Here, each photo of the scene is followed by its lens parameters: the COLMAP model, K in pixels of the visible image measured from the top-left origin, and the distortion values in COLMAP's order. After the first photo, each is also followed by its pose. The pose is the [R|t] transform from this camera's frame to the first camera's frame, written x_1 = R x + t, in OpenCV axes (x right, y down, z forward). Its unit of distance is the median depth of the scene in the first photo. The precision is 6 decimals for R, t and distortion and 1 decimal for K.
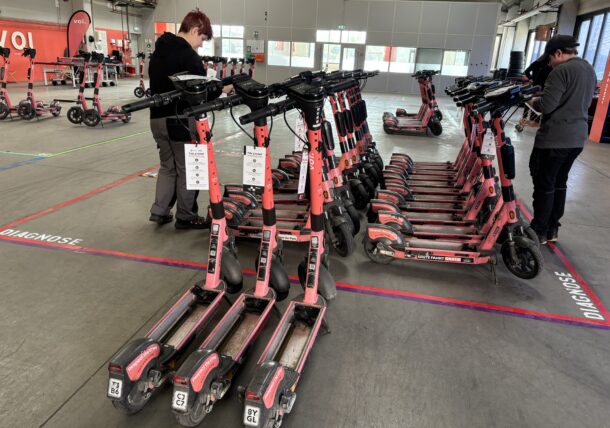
lens RADIAL K [[459.5, 0, 305.0], [0, 459.5, 214.0], [0, 0, 1]] dist [0.001919, -0.001741]
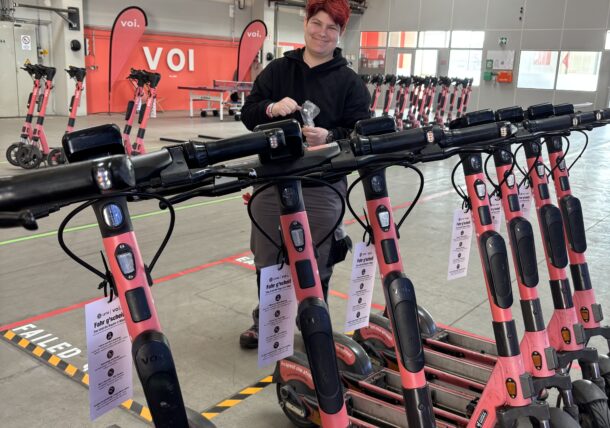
lens RADIAL K [[639.4, 0, 305.0], [0, 639.4, 214.0], [0, 0, 1]] dist [0.054769, -0.013977]
pose [[0.913975, 0.071267, -0.399464, 0.029000], [-0.118465, 0.988431, -0.094707, -0.036004], [0.388093, 0.133883, 0.911844, 0.108408]]
